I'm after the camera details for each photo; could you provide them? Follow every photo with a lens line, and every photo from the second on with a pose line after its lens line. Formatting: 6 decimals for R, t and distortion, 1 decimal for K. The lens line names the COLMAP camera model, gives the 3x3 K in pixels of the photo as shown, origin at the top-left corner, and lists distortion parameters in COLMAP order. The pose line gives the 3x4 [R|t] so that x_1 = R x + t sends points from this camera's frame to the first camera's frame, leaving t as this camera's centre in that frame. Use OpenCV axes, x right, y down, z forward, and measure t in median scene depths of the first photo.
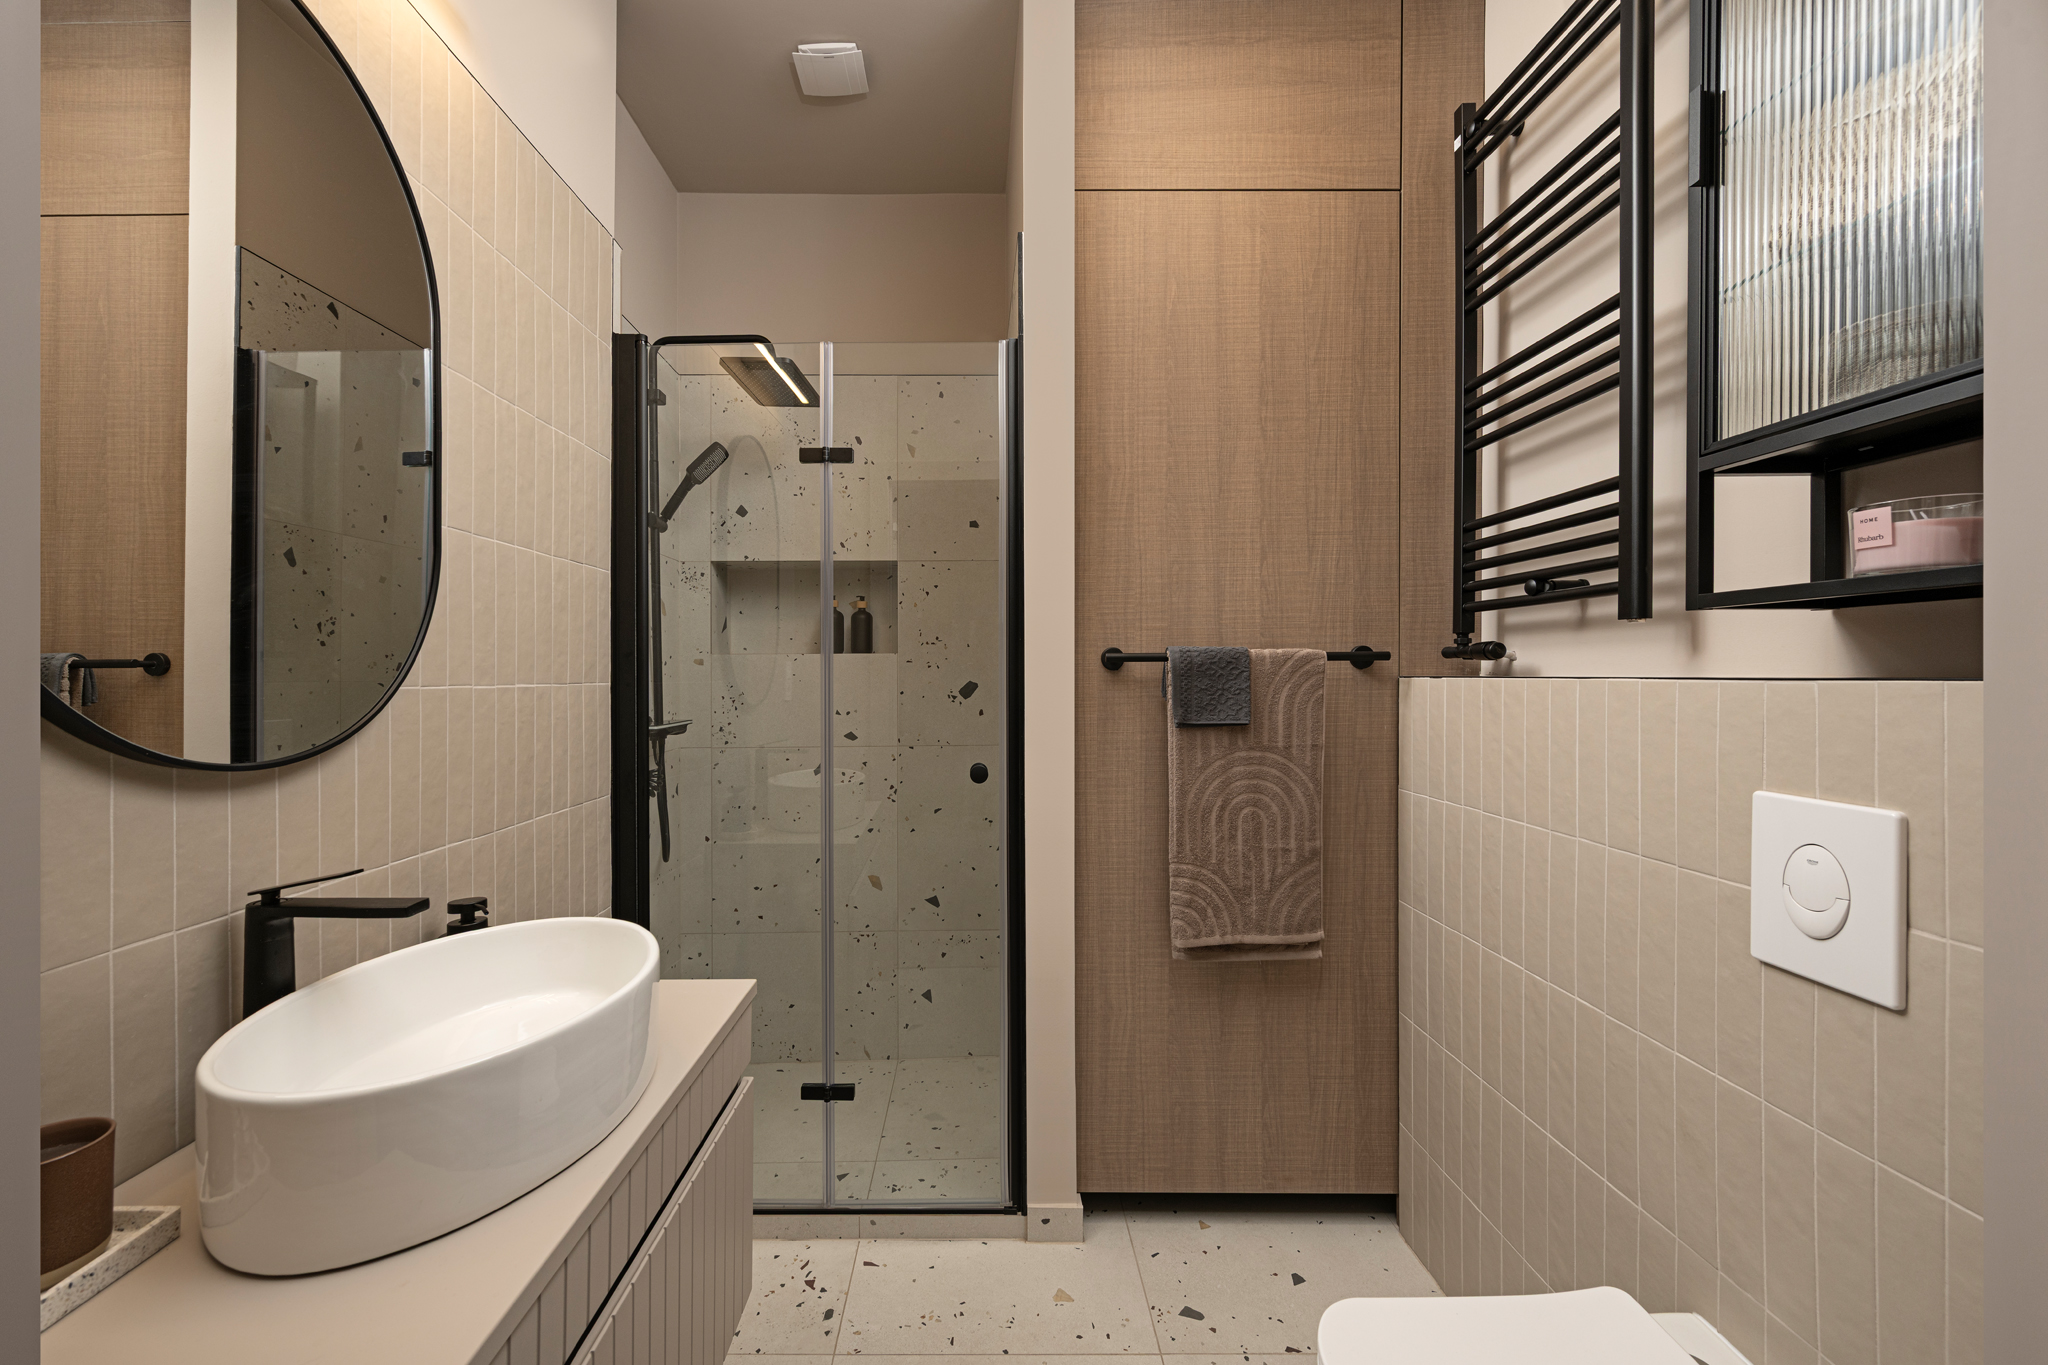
lens RADIAL K [[814.9, 0, 1024.0], [0, 814.9, 682.5], [0, 0, 1]] dist [0.008587, -0.000875]
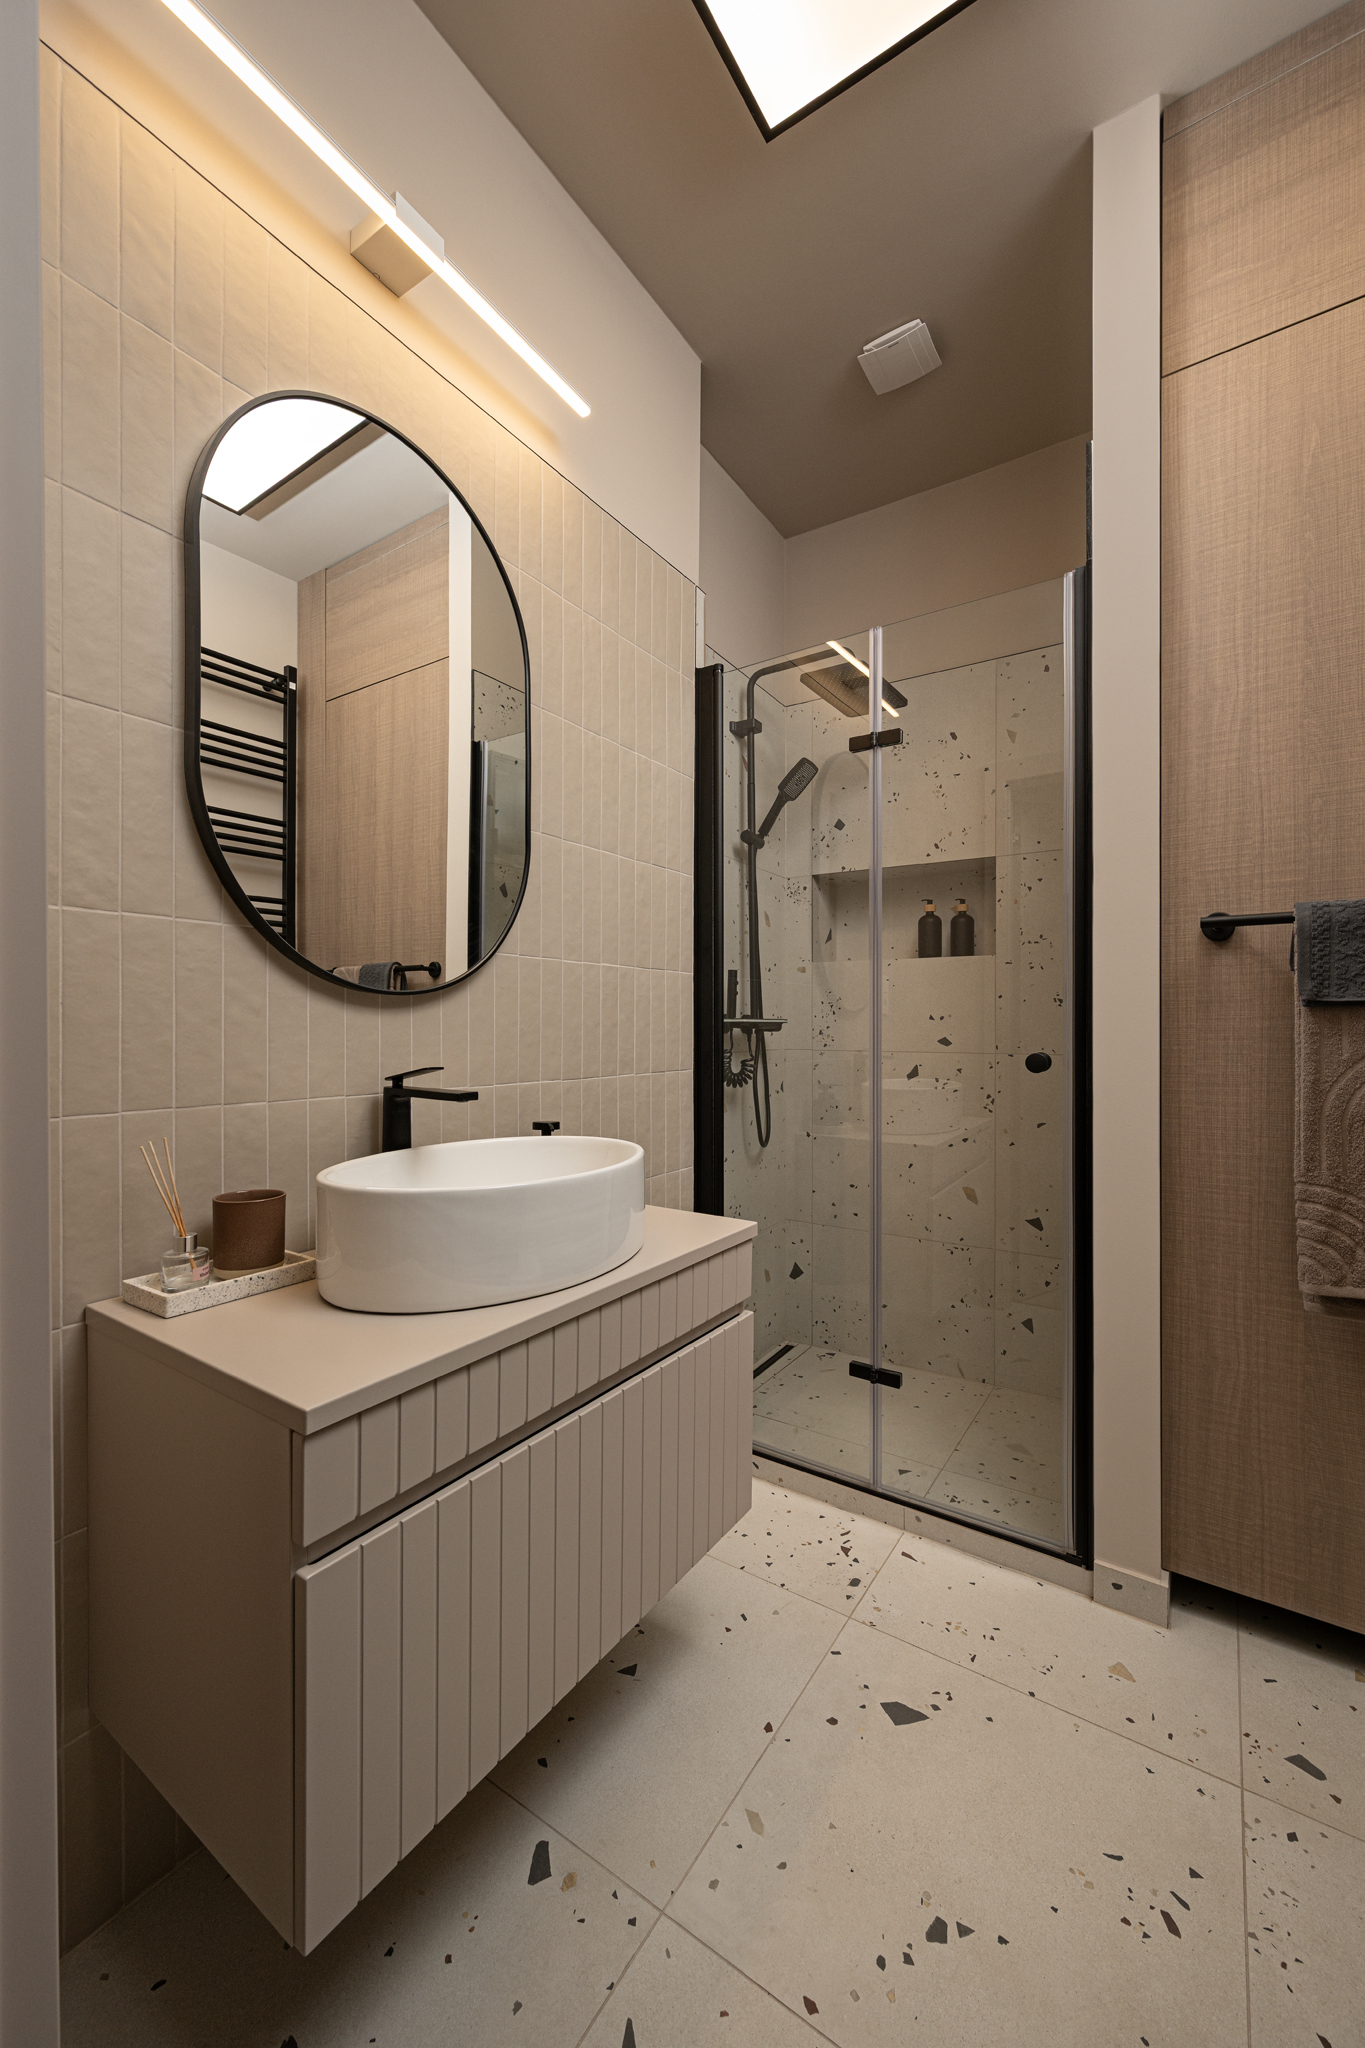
lens RADIAL K [[814.9, 0, 693.4], [0, 814.9, 1016.4], [0, 0, 1]] dist [0.008587, -0.000875]
pose [[0.835098, -0.000488, -0.550102, 0.125731], [0.000585, 1.000000, 0.000001, 0.061828], [0.550102, -0.000323, 0.835098, 0.040781]]
